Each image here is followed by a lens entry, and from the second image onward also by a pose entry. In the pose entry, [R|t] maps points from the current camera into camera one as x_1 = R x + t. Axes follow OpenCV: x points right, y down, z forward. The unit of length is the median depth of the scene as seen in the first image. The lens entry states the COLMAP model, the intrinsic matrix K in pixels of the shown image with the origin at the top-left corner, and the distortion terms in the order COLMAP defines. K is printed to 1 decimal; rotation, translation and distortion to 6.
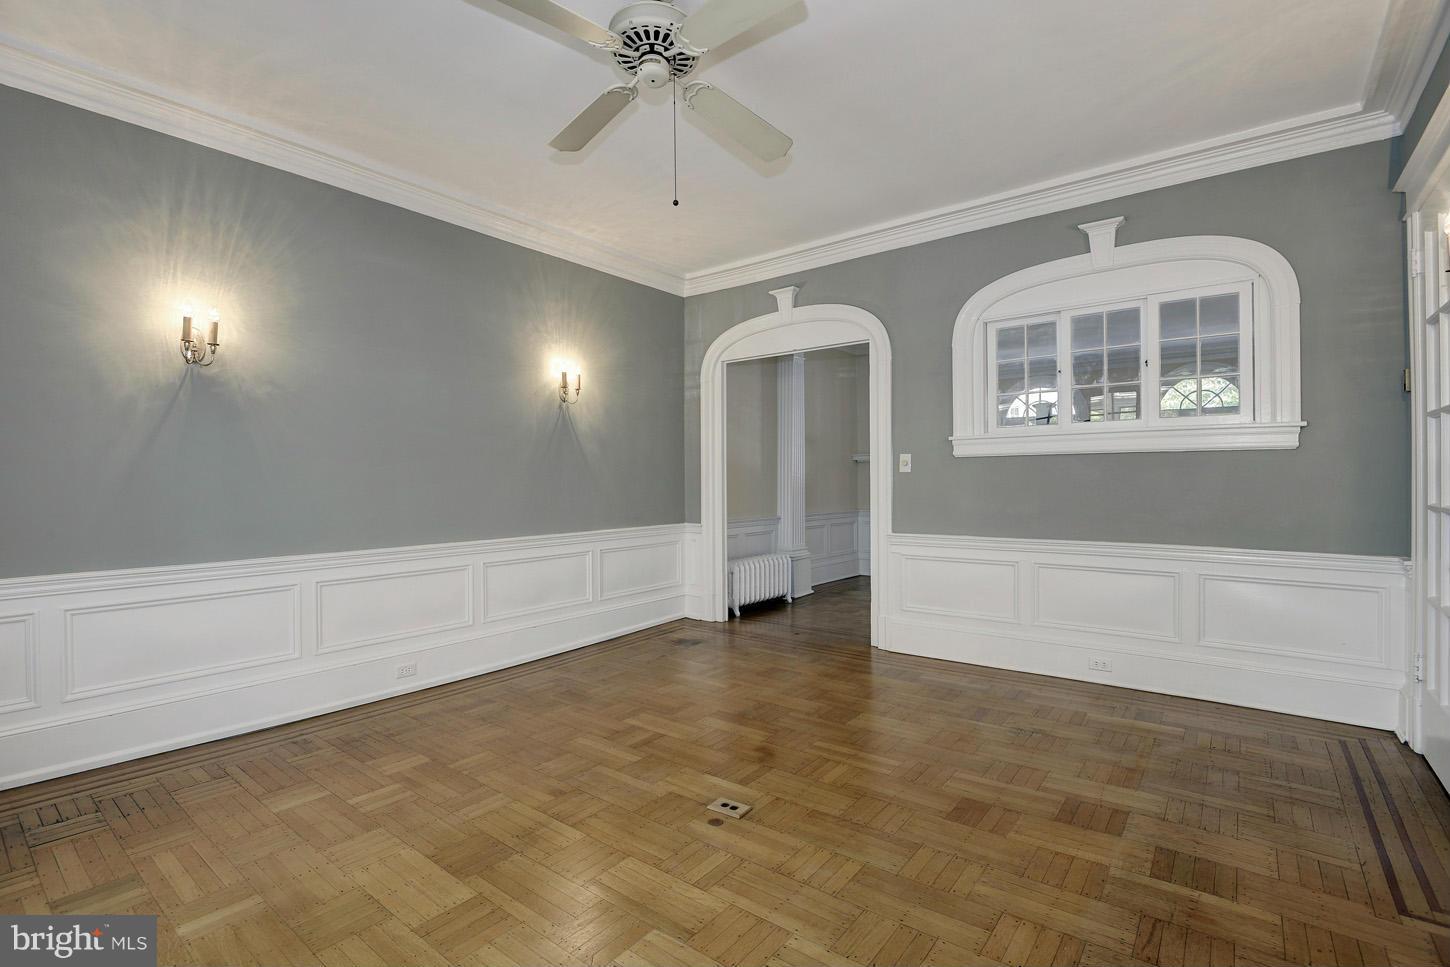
lens RADIAL K [[688.0, 0, 716.5], [0, 688.0, 476.9], [0, 0, 1]] dist [0.000493, -0.000932]
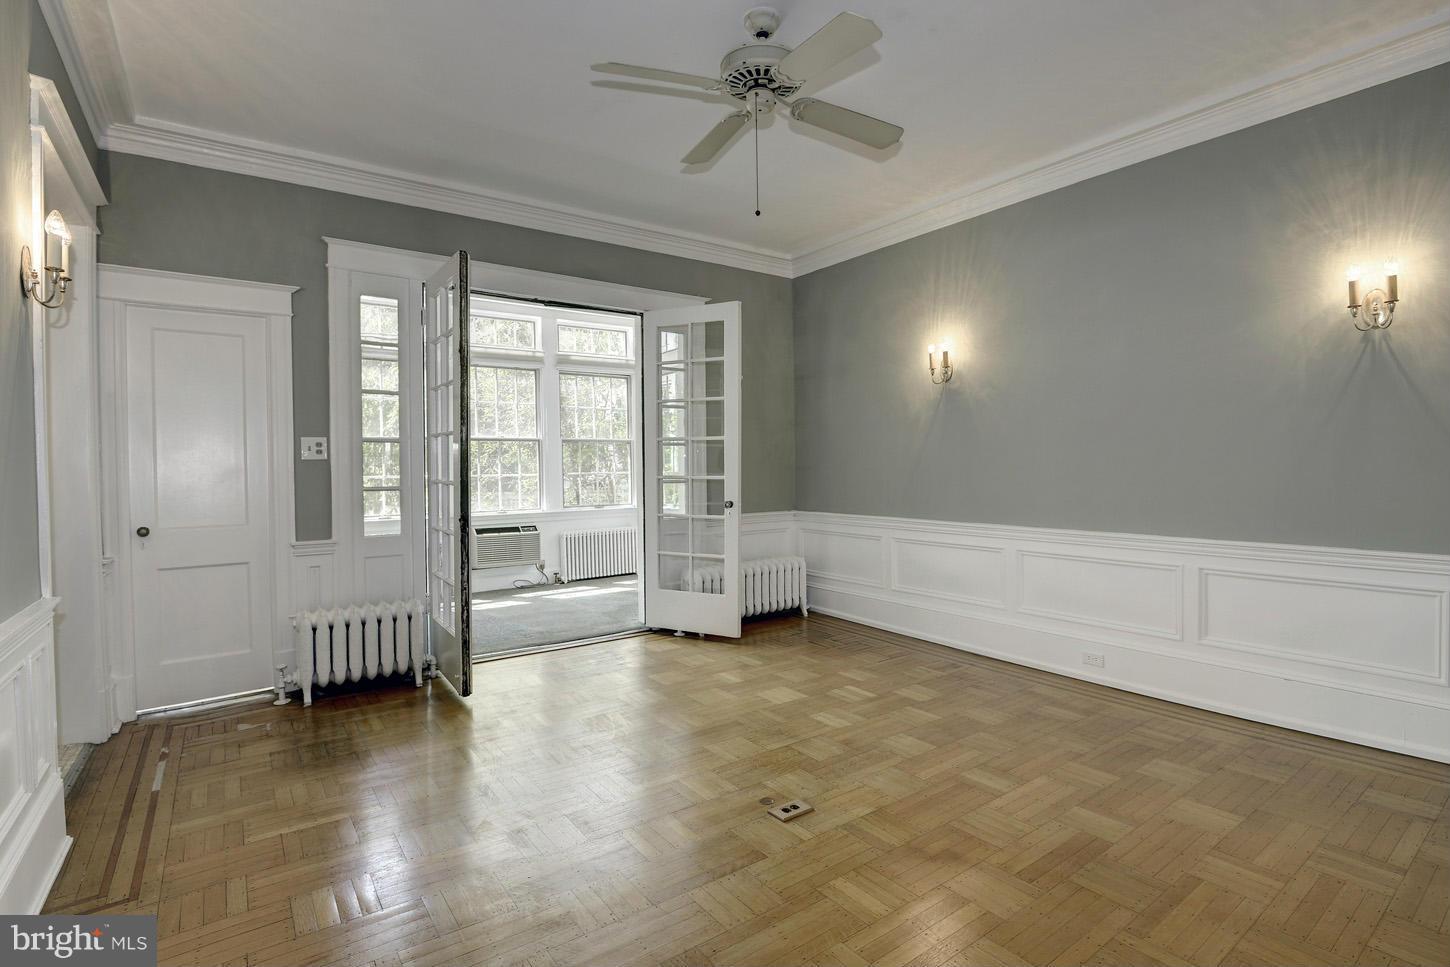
lens RADIAL K [[688.0, 0, 718.0], [0, 688.0, 483.3], [0, 0, 1]] dist [0.000493, -0.000932]
pose [[-0.273021, 0.032421, -0.961462, 0.682716], [0.014875, 0.999455, 0.029478, -0.002859], [0.961893, -0.006253, -0.273354, 0.838461]]
